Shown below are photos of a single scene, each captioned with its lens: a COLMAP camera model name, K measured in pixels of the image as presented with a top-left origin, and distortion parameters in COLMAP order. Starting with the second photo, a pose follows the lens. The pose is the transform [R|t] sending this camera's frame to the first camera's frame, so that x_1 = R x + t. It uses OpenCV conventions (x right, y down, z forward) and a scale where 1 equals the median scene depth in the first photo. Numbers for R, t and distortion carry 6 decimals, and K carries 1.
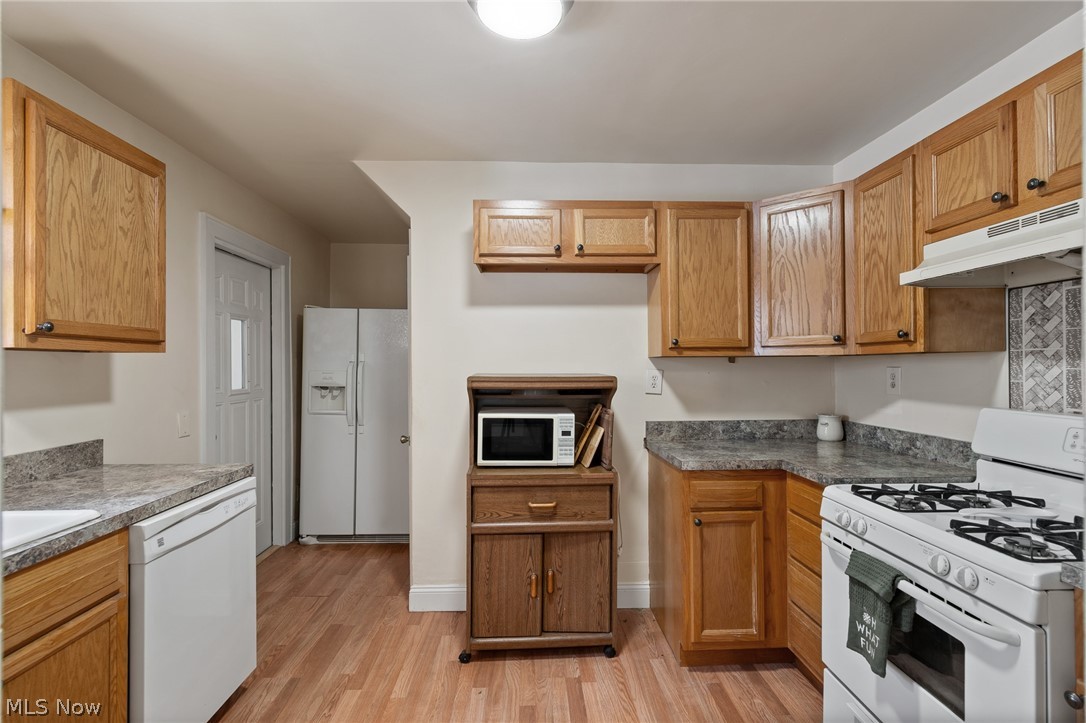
lens RADIAL K [[504.5, 0, 547.4], [0, 504.5, 363.1], [0, 0, 1]] dist [0.001685, 0.000786]
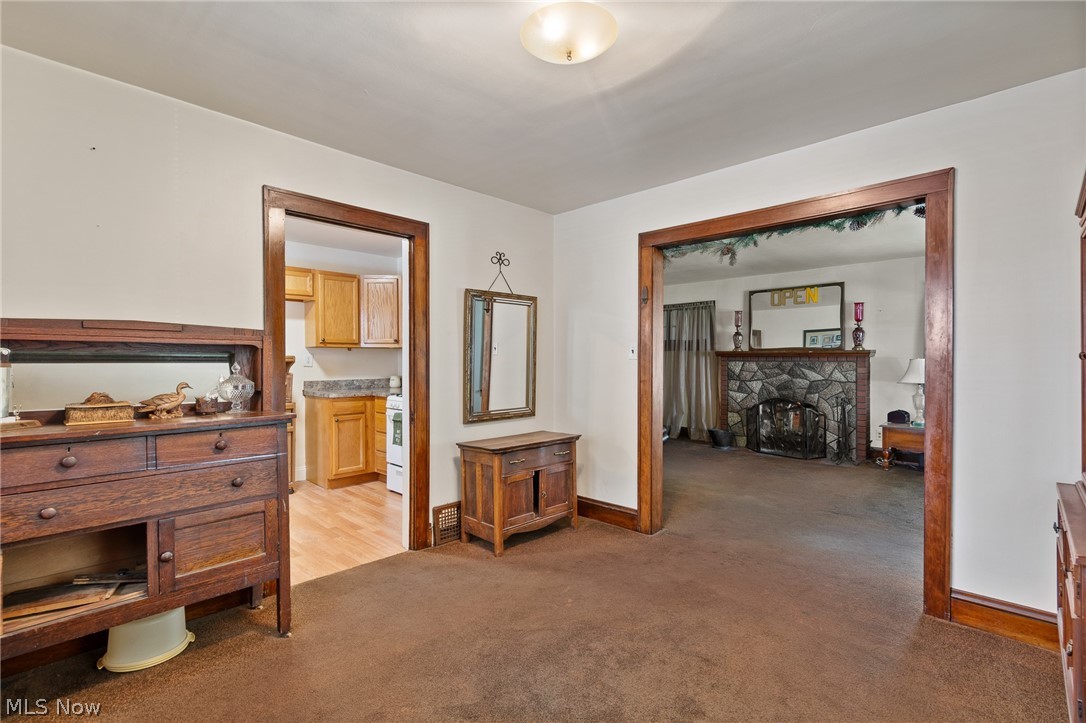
lens RADIAL K [[497.9, 0, 548.2], [0, 497.9, 366.0], [0, 0, 1]] dist [0.001933, 0.001010]
pose [[0.724668, -0.004391, 0.689085, -0.533373], [-0.006697, 0.999888, 0.013415, 0.035407], [-0.689066, -0.014336, 0.724557, -1.222189]]
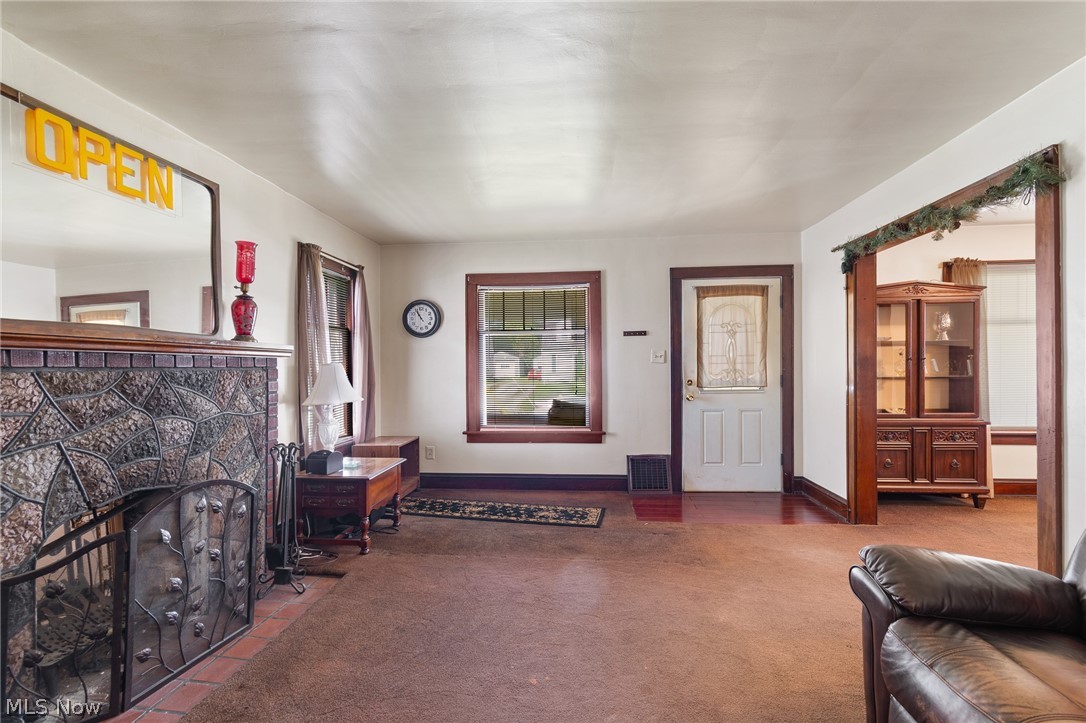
lens RADIAL K [[497.9, 0, 548.2], [0, 497.9, 366.0], [0, 0, 1]] dist [0.001933, 0.001010]
pose [[-0.991274, 0.011490, 0.131316, 1.720998], [0.010707, 0.999920, -0.006667, 0.047541], [-0.131382, -0.005203, -0.991318, 0.833650]]
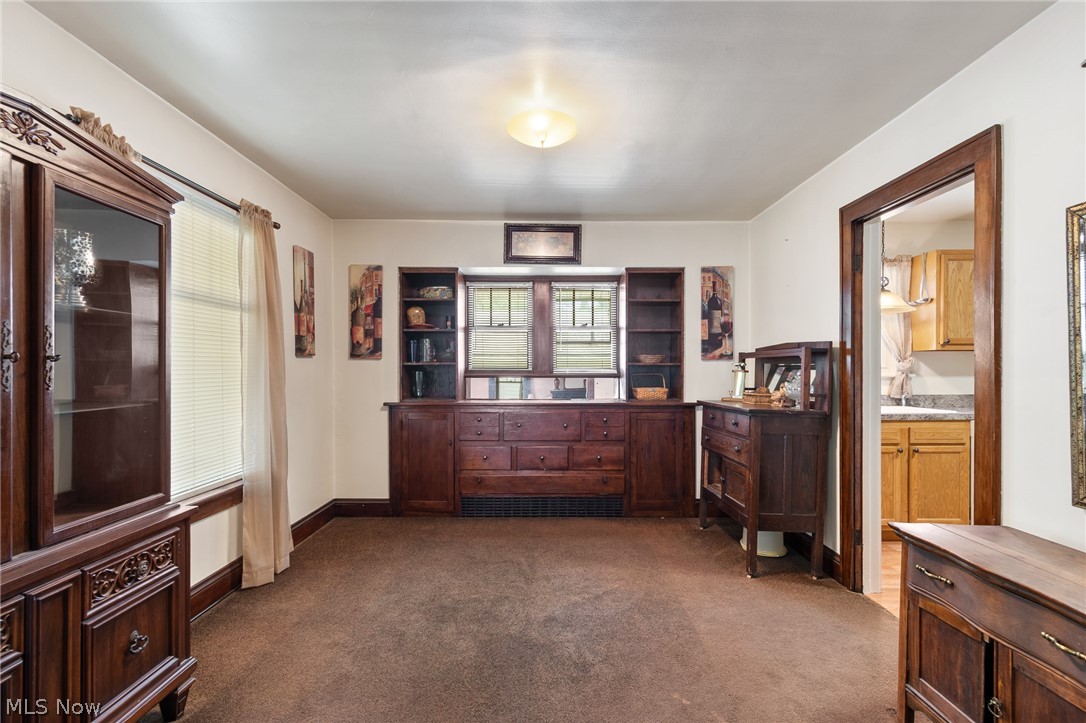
lens RADIAL K [[506.7, 0, 542.9], [0, 506.7, 374.1], [0, 0, 1]] dist [0.003814, 0.000772]
pose [[-0.042882, 0.008676, -0.999042, 1.133890], [0.005751, 0.999948, 0.008437, 0.041224], [0.999064, -0.005383, -0.042930, -0.635231]]
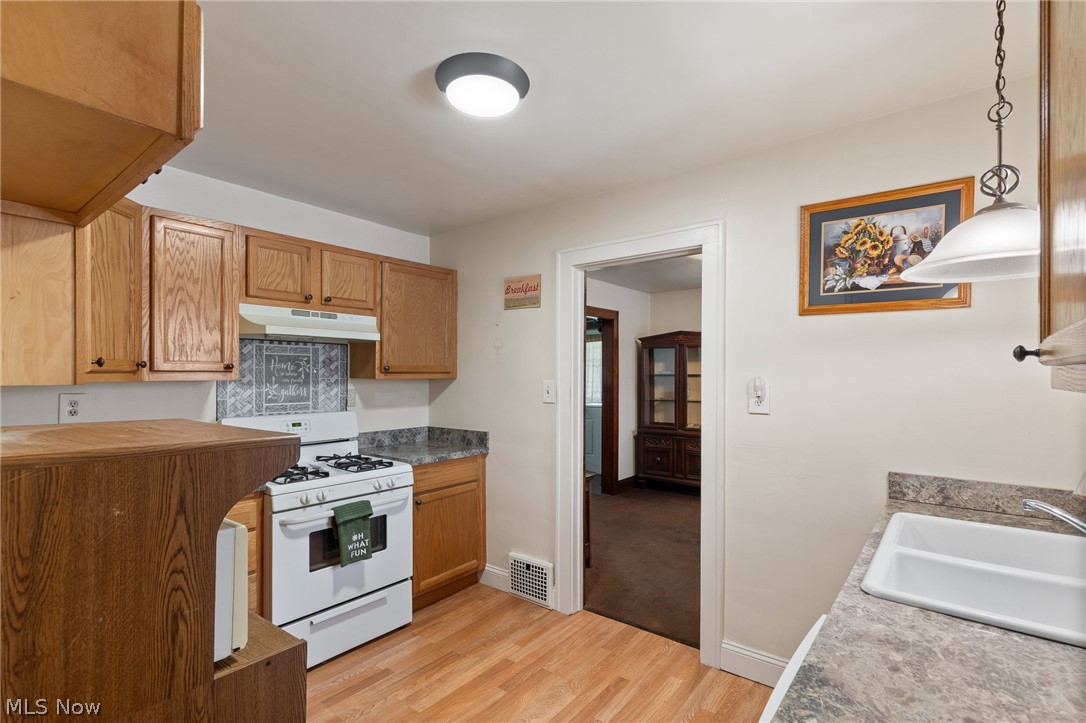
lens RADIAL K [[502.5, 0, 553.5], [0, 502.5, 373.6], [0, 0, 1]] dist [-0.001618, 0.000022]
pose [[-0.760783, 0.001933, 0.649003, -0.649798], [-0.003938, 0.999963, -0.007594, -0.027630], [-0.648994, -0.008333, -0.760748, 1.223517]]
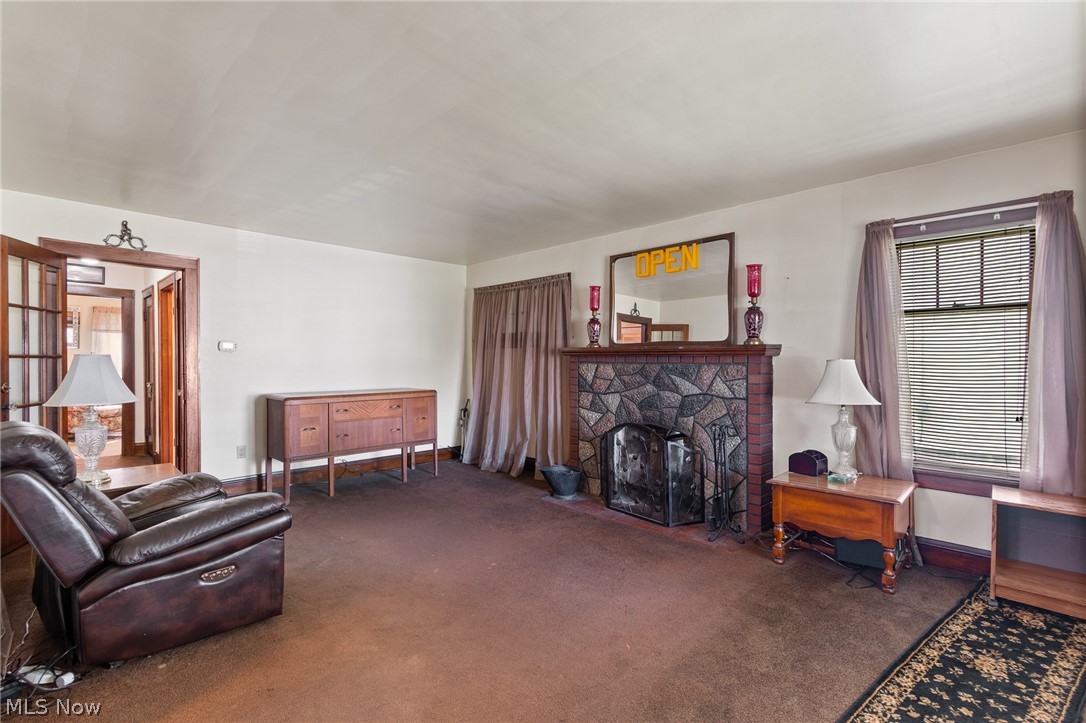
lens RADIAL K [[497.9, 0, 548.2], [0, 497.9, 366.0], [0, 0, 1]] dist [0.001933, 0.001010]
pose [[0.736299, 0.000835, 0.676655, 1.041540], [-0.010056, 0.999902, 0.009709, 0.033136], [-0.676581, -0.013953, 0.736236, -1.157384]]
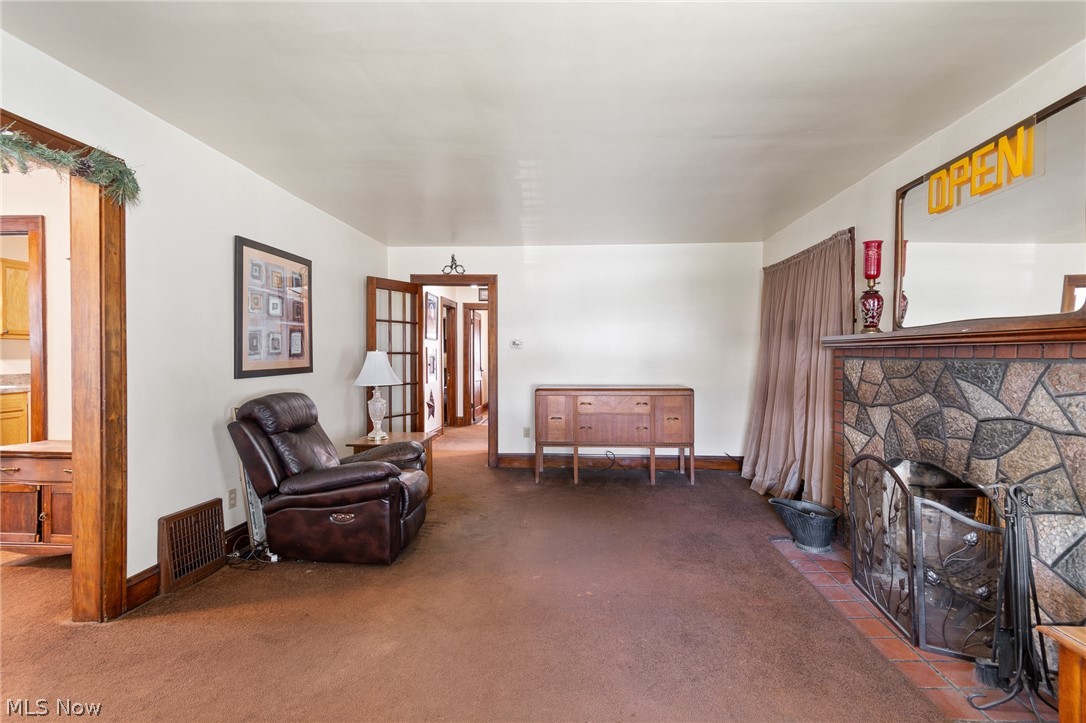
lens RADIAL K [[501.4, 0, 548.6], [0, 501.4, 361.8], [0, 0, 1]] dist [0.001282, 0.001131]
pose [[0.994001, 0.008023, -0.109081, 1.898347], [-0.006134, 0.999826, 0.017639, 0.029097], [0.109203, -0.016864, 0.993876, -1.229088]]
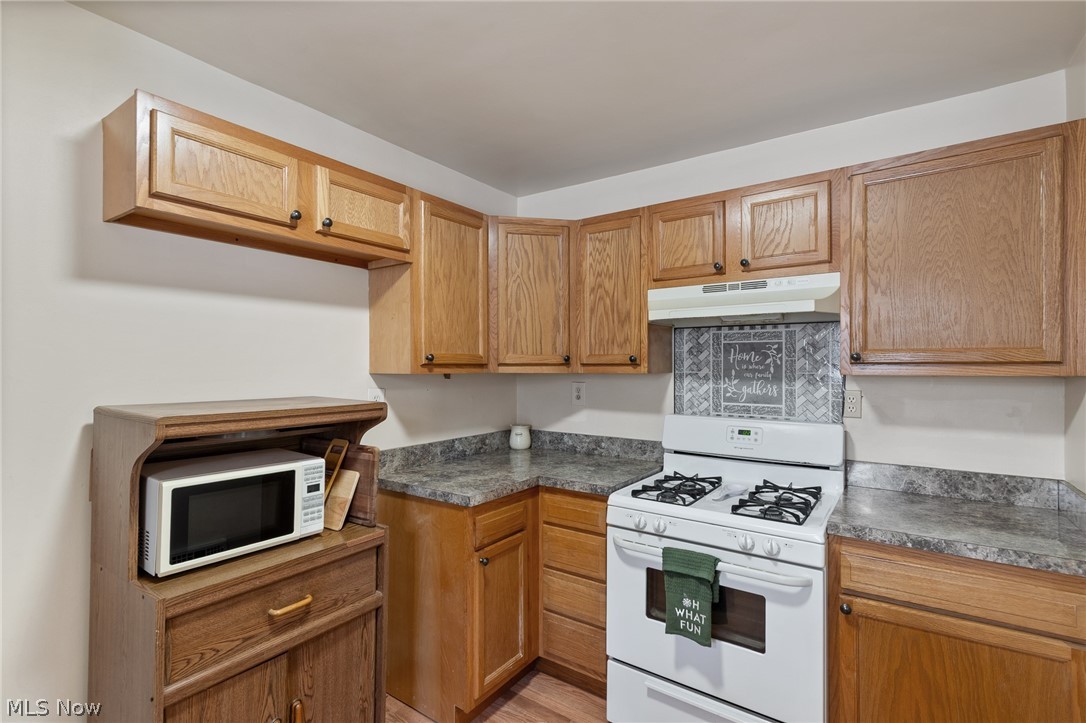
lens RADIAL K [[507.1, 0, 547.5], [0, 507.1, 363.9], [0, 0, 1]] dist [0.002893, 0.000718]
pose [[0.610399, 0.008239, 0.792052, -0.340867], [-0.008055, 0.999959, -0.004194, -0.032195], [-0.792053, -0.003820, 0.610440, 0.349557]]
